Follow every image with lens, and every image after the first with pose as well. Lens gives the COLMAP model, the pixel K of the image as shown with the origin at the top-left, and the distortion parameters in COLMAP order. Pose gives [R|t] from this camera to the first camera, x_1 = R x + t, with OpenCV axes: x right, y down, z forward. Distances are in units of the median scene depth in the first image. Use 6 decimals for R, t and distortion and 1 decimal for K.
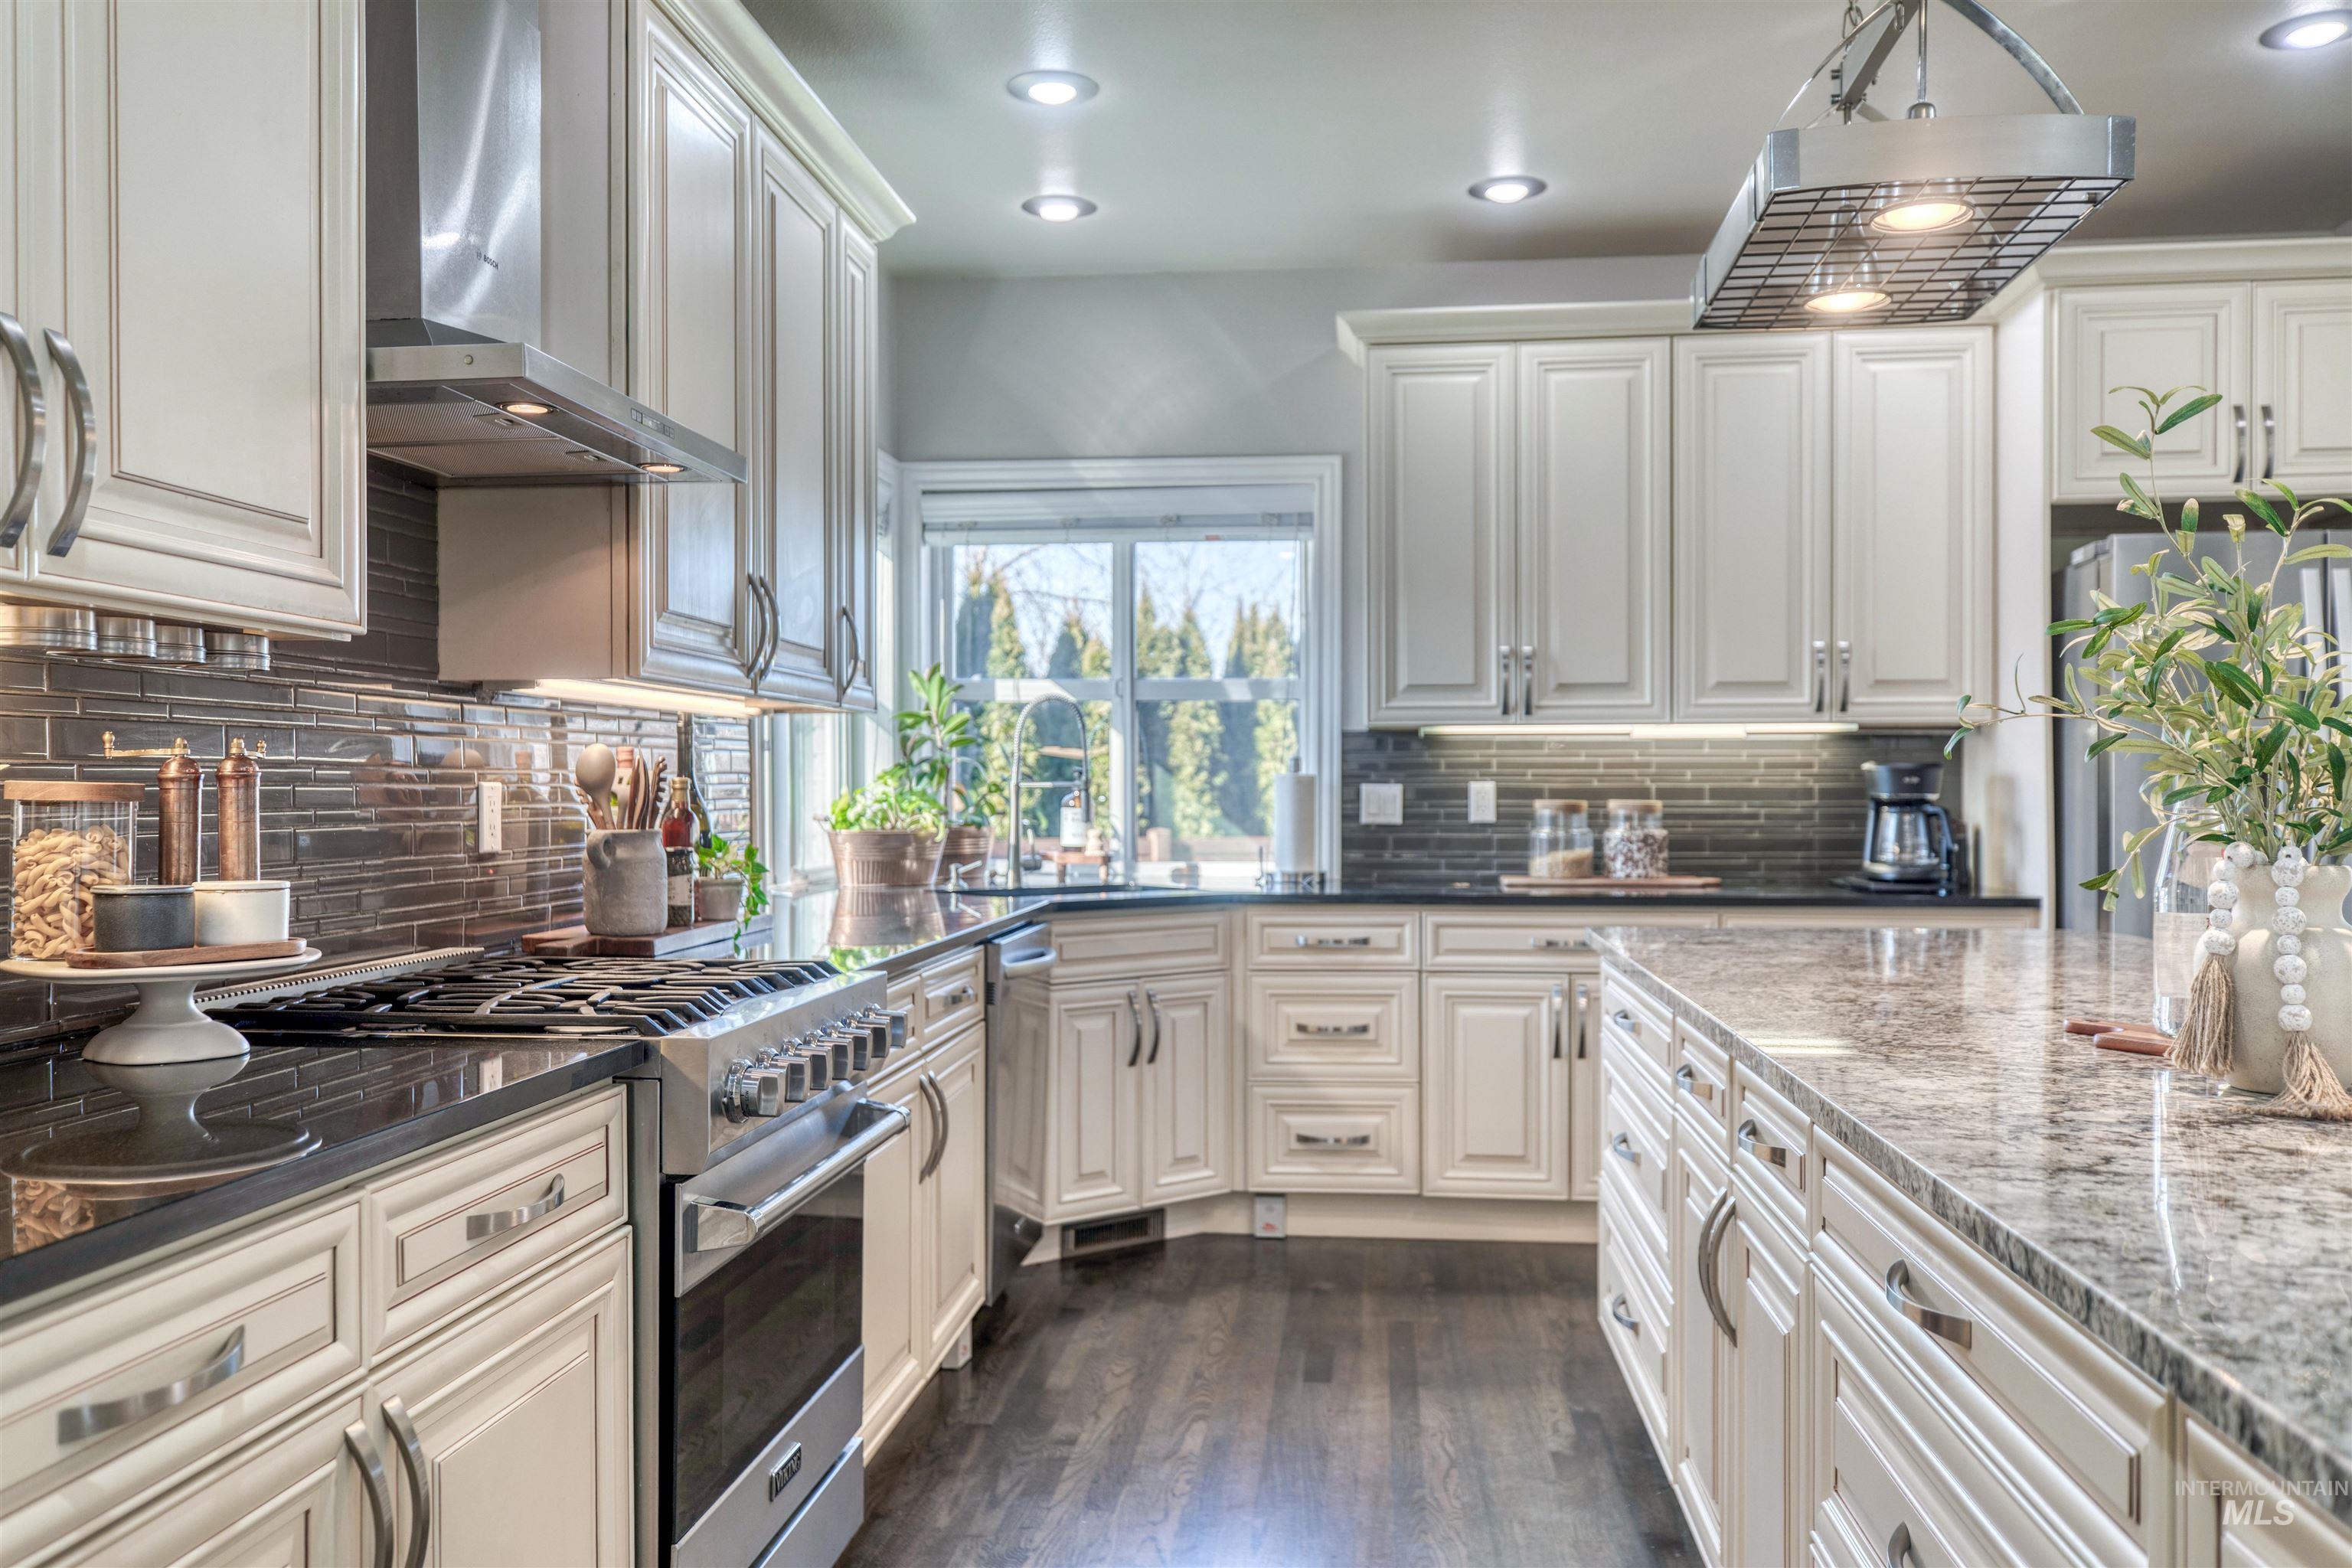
lens RADIAL K [[1859.1, 0, 1176.0], [0, 1859.1, 784.0], [0, 0, 1]] dist [0.007604, 0.002141]
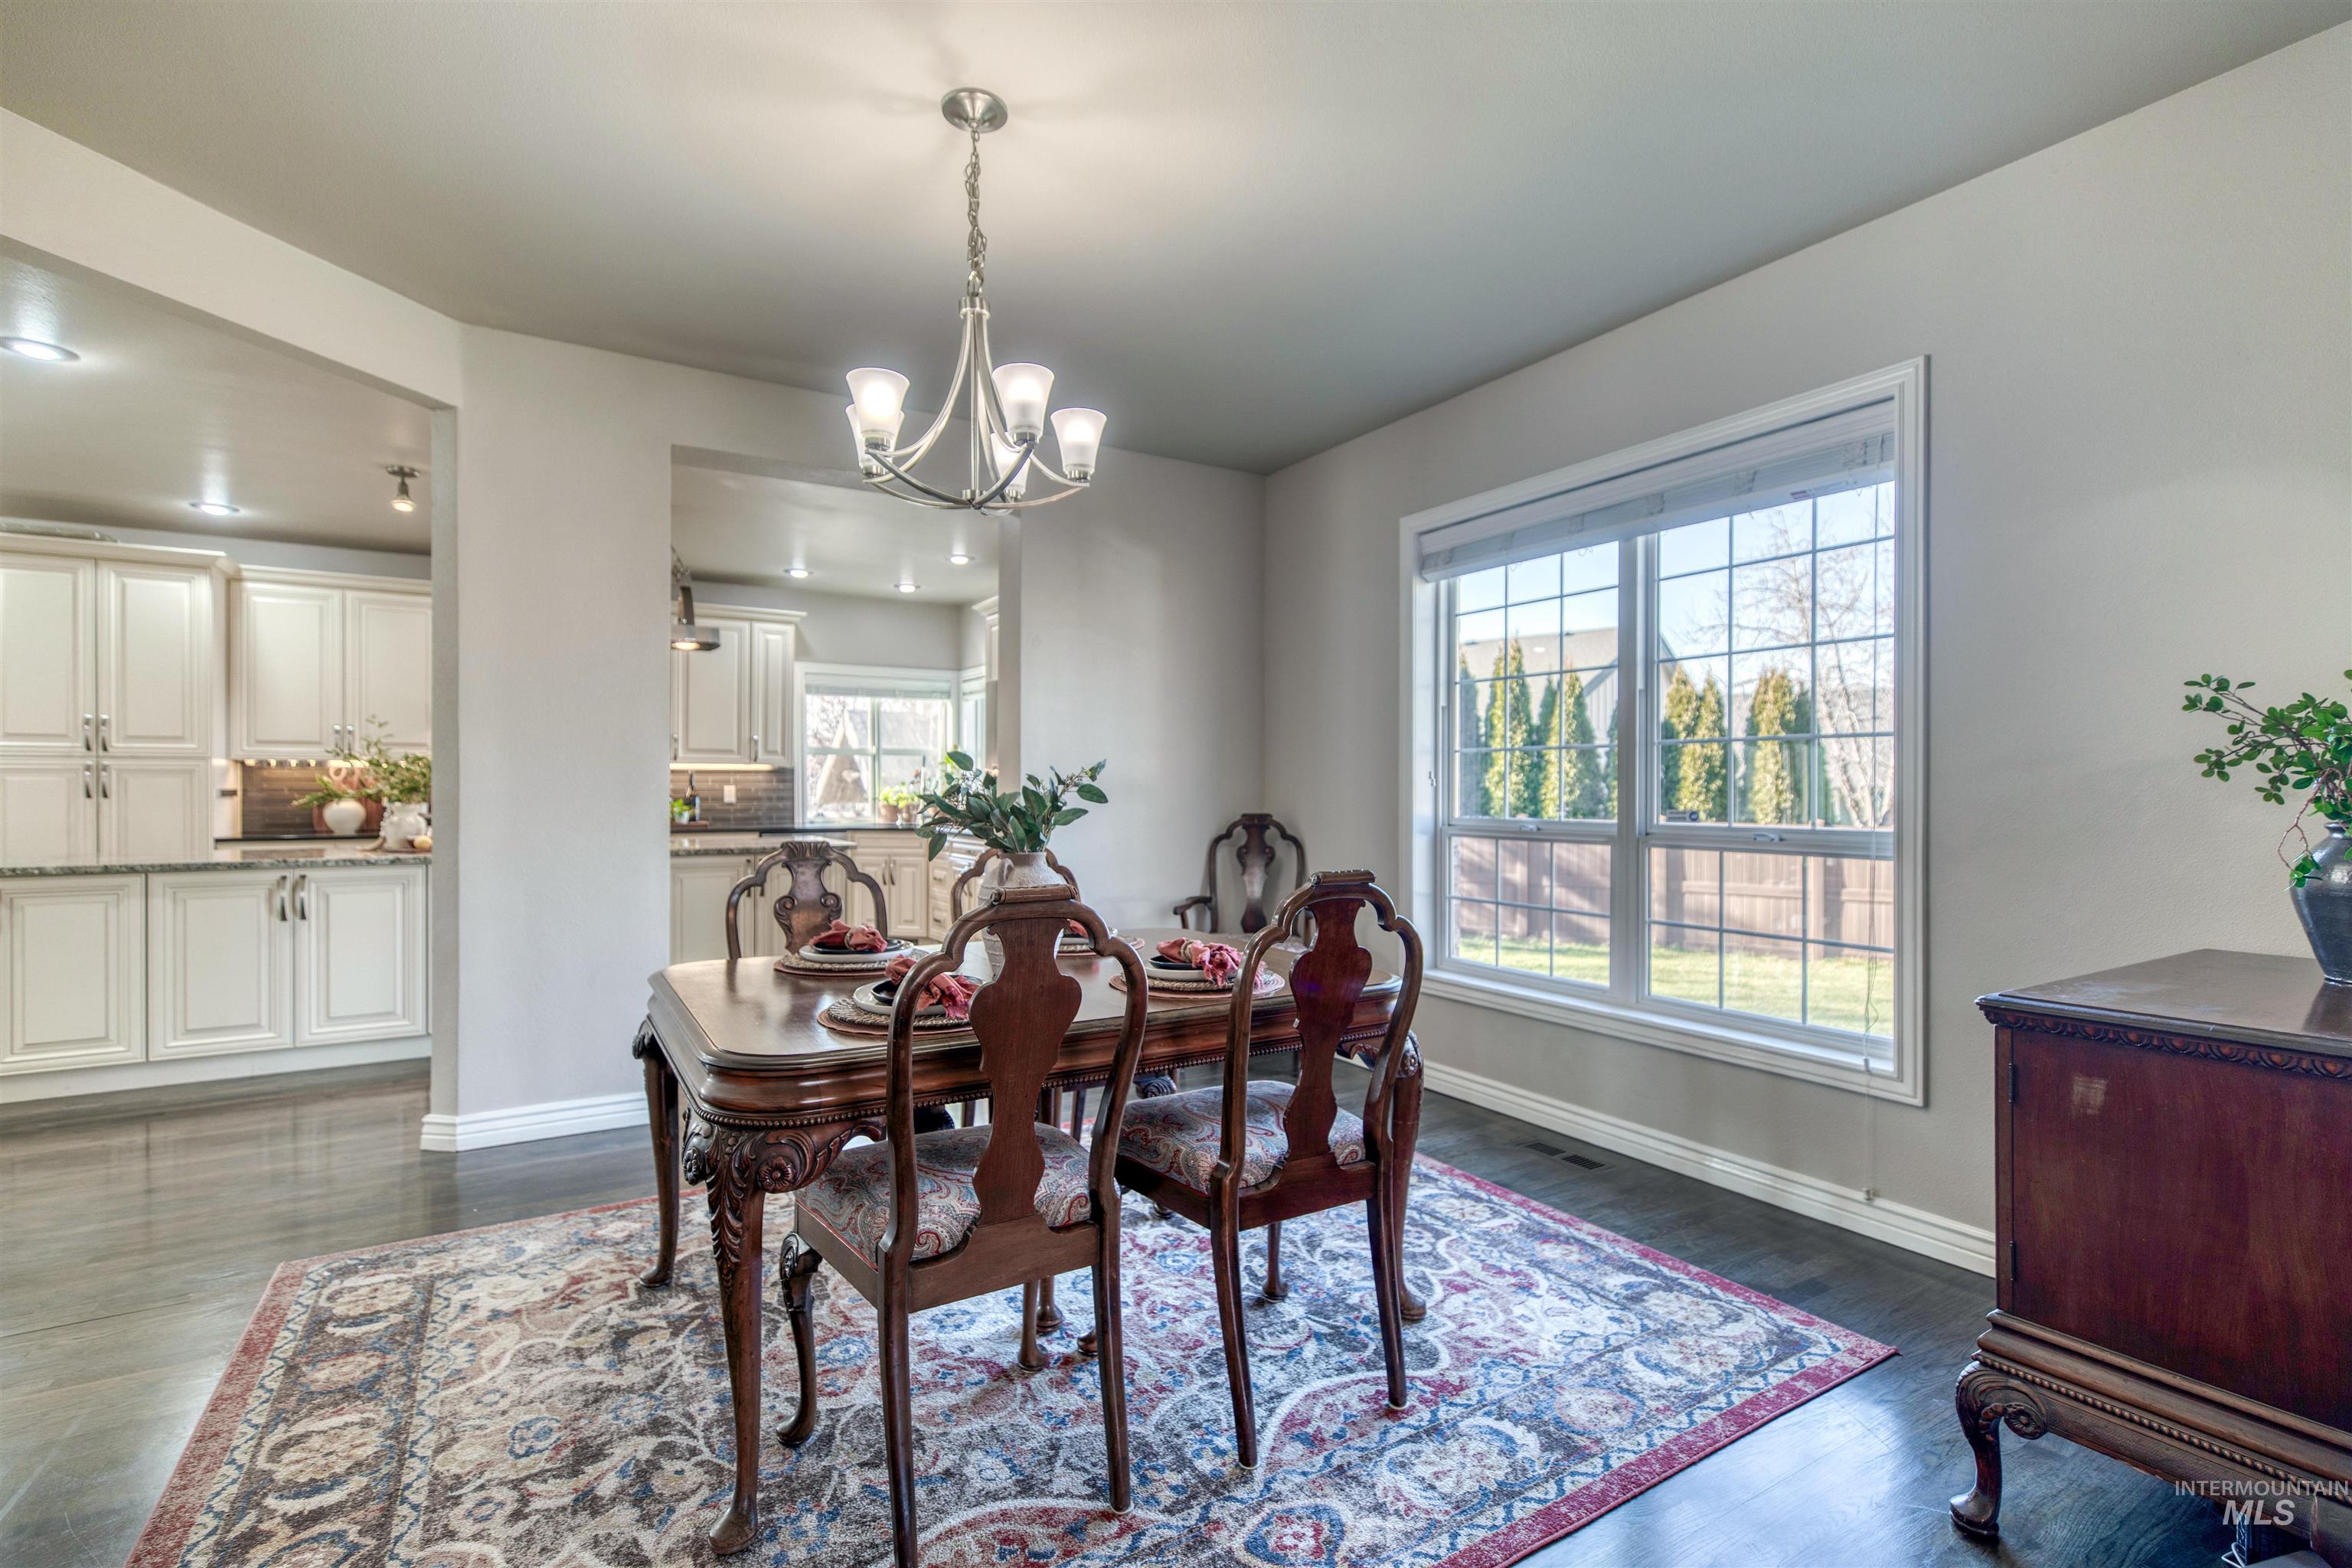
lens RADIAL K [[1080.9, 0, 1176.0], [0, 1080.9, 784.0], [0, 0, 1]] dist [0.002509, 0.000885]
pose [[0.607935, -0.000979, -0.793987, 1.558614], [-0.001080, 0.999997, -0.002060, -0.003727], [0.793986, 0.002110, 0.607932, 0.331380]]
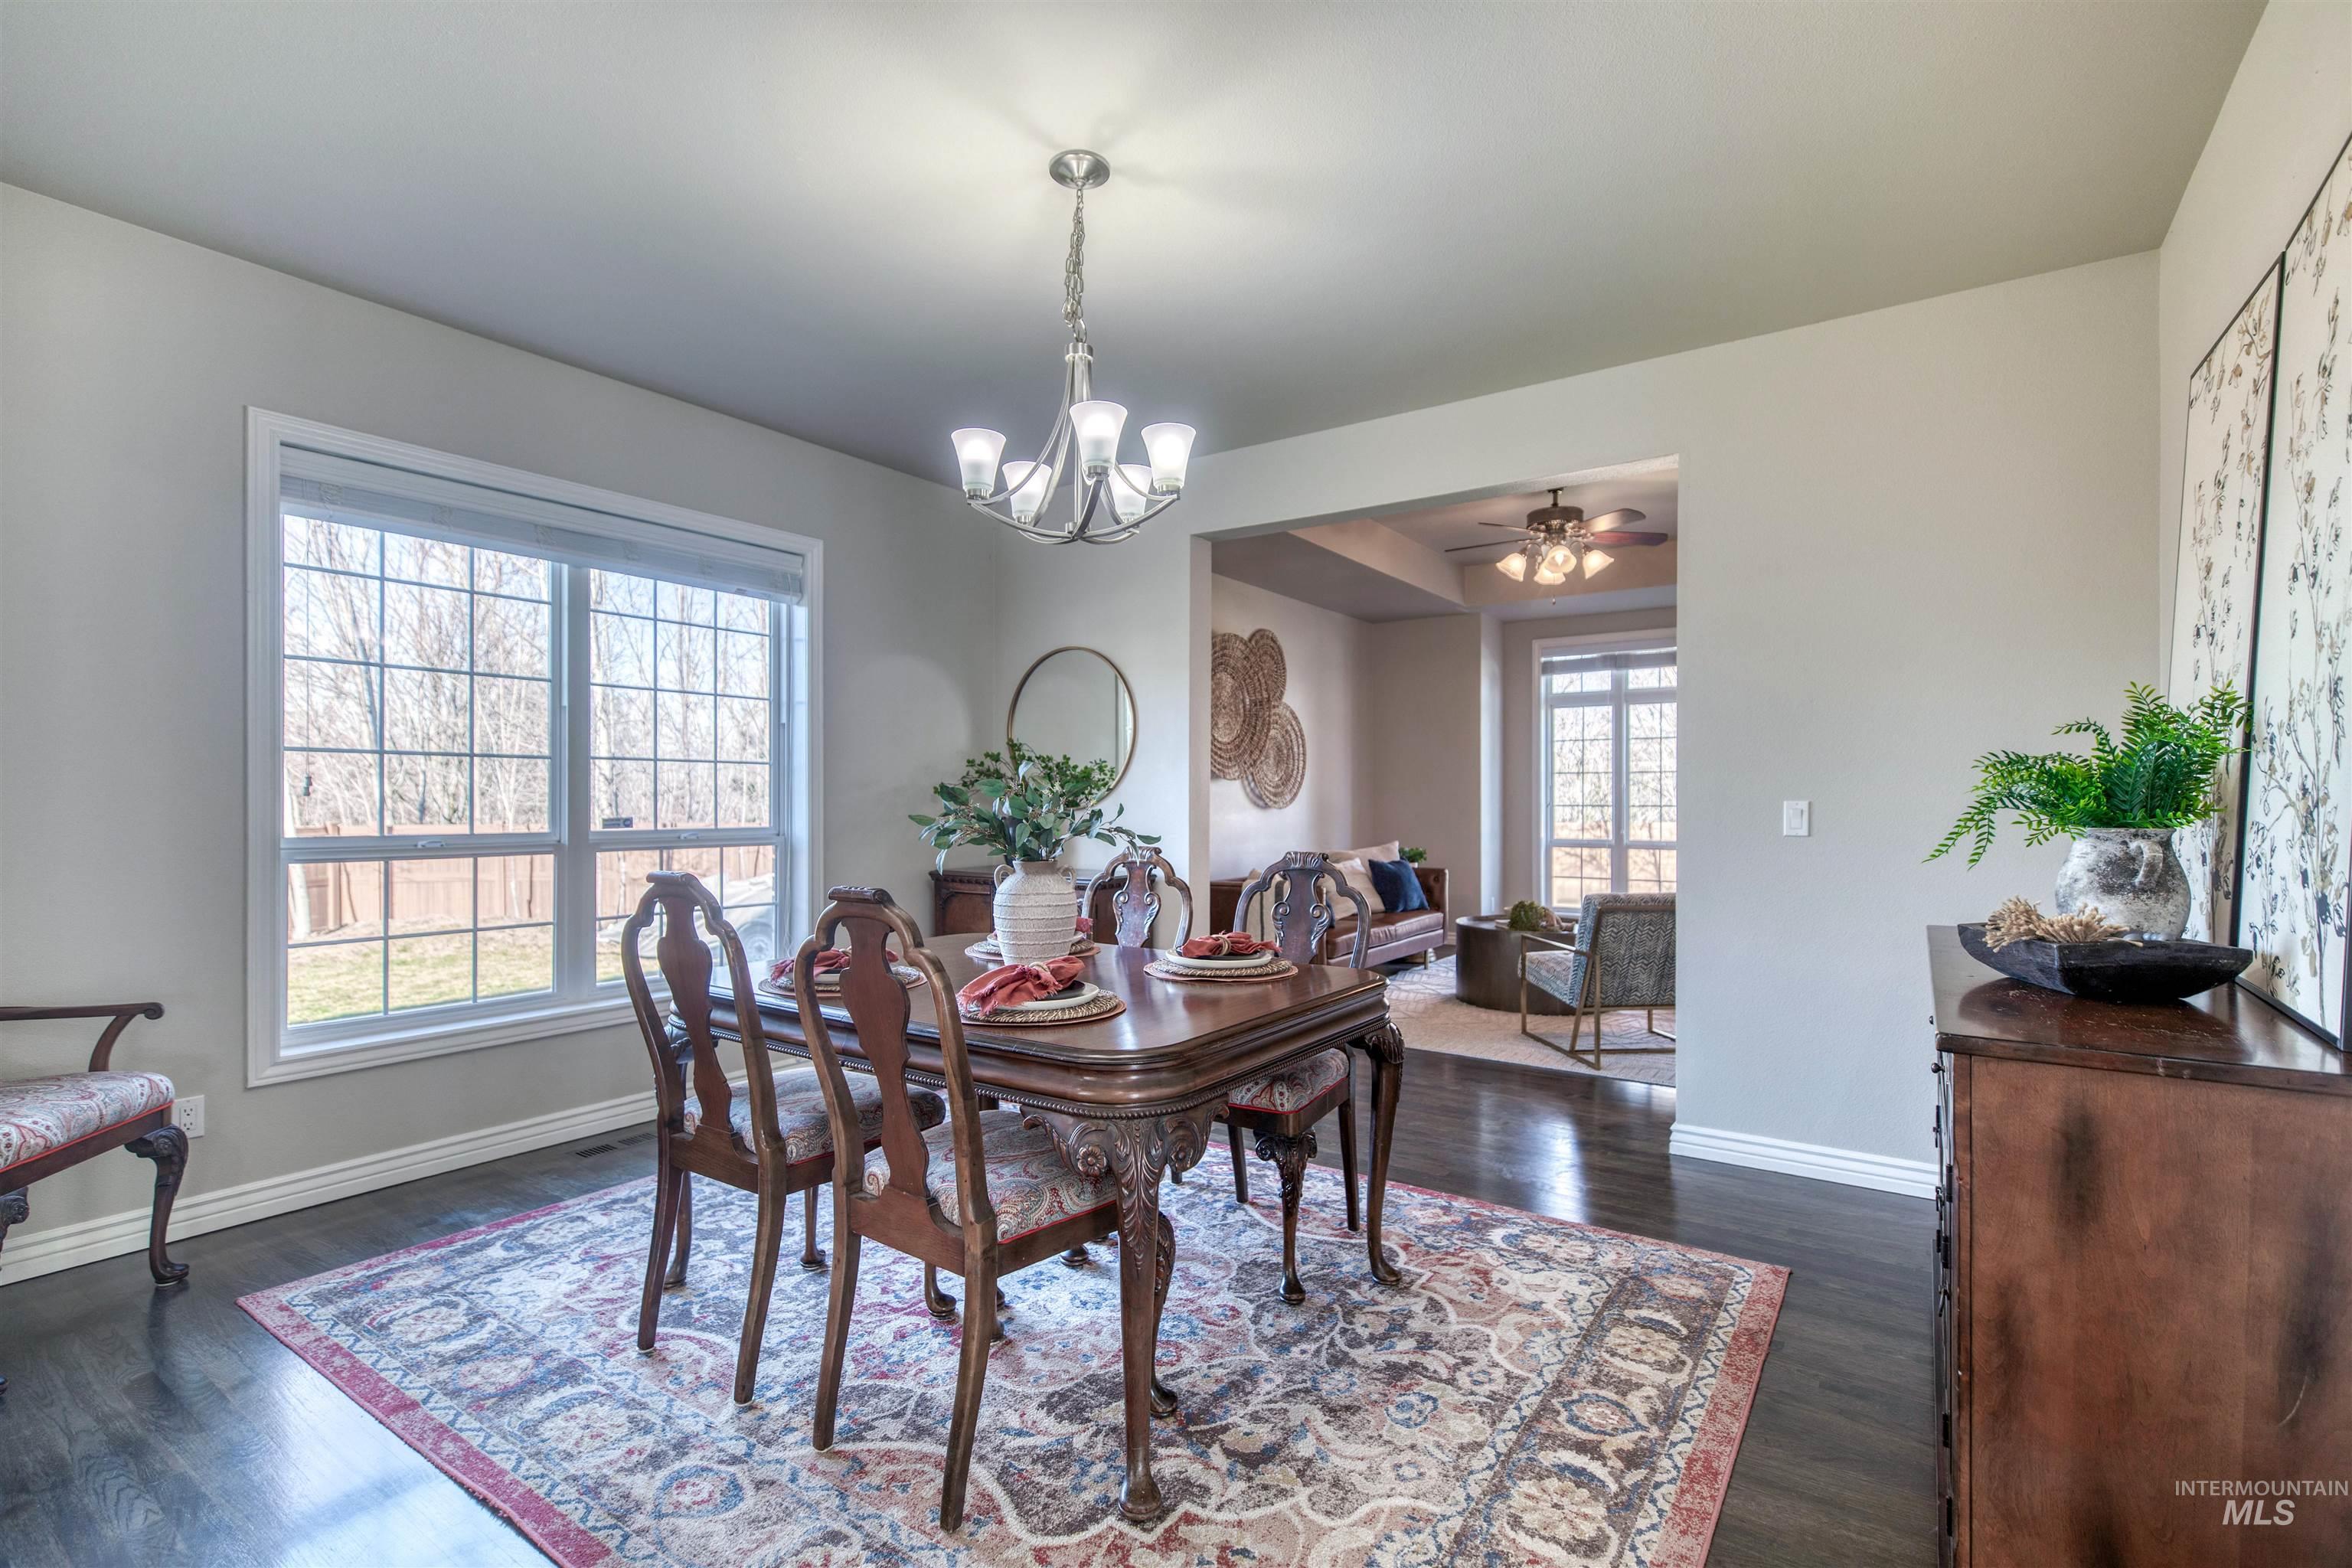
lens RADIAL K [[1060.2, 0, 1180.7], [0, 1060.2, 793.4], [0, 0, 1]] dist [0.000203, -0.000194]
pose [[0.475014, 0.004613, 0.879966, 0.637330], [-0.002192, 0.999989, -0.004060, -0.004212], [-0.879976, 0.000000, 0.475019, 0.265238]]
